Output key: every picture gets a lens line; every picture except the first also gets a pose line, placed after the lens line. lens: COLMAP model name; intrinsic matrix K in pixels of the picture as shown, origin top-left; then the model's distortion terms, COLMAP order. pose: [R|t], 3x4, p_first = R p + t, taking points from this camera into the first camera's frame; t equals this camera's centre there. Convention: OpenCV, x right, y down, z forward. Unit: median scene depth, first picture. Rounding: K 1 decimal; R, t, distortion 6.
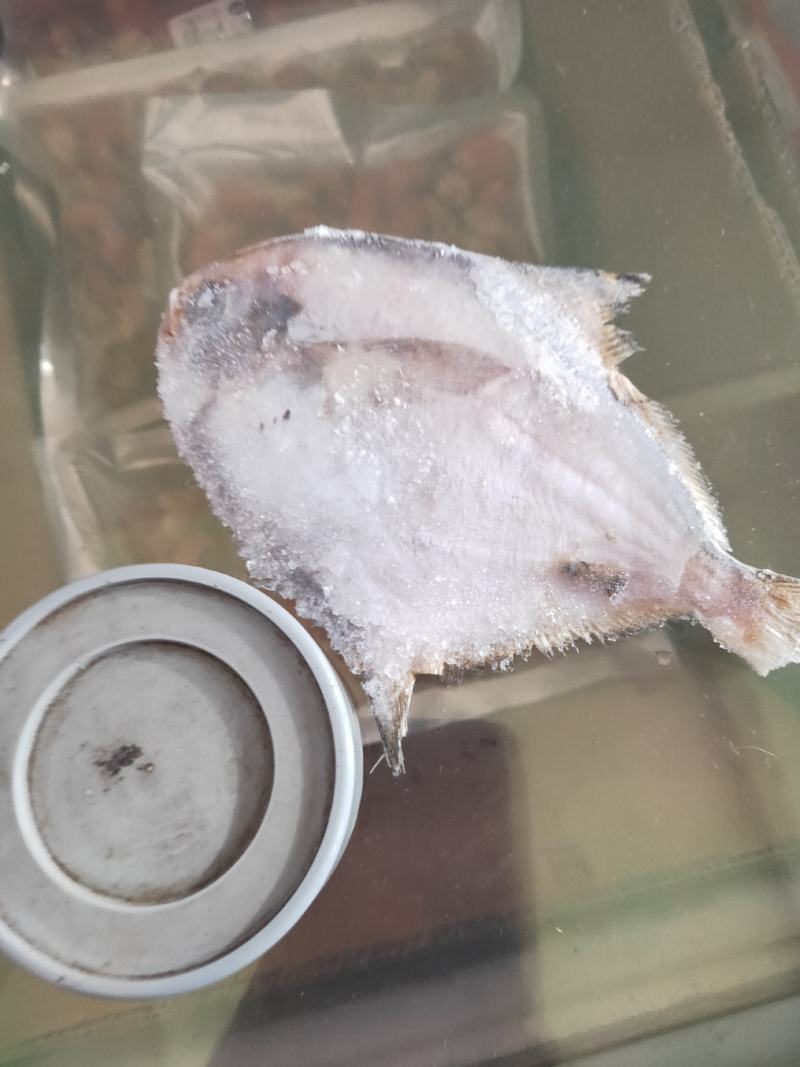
lens RADIAL K [[883.7, 0, 401.1], [0, 883.7, 533.5], [0, 0, 1]] dist [-0.098873, 0.088426]
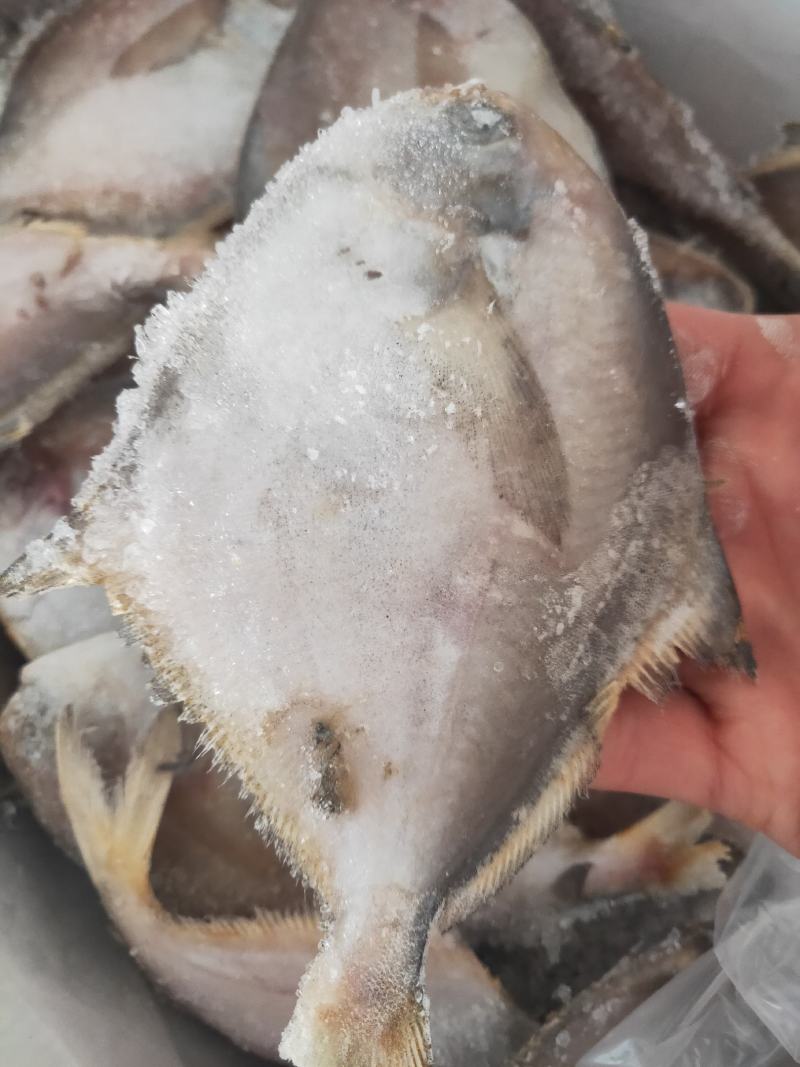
lens RADIAL K [[883.7, 0, 406.3], [0, 883.7, 537.5], [0, 0, 1]] dist [-0.098873, 0.088426]
pose [[0.381505, 0.923227, -0.045888, 0.105763], [-0.923884, 0.382440, 0.013347, -0.086229], [0.029872, 0.037303, 0.998857, 0.301630]]
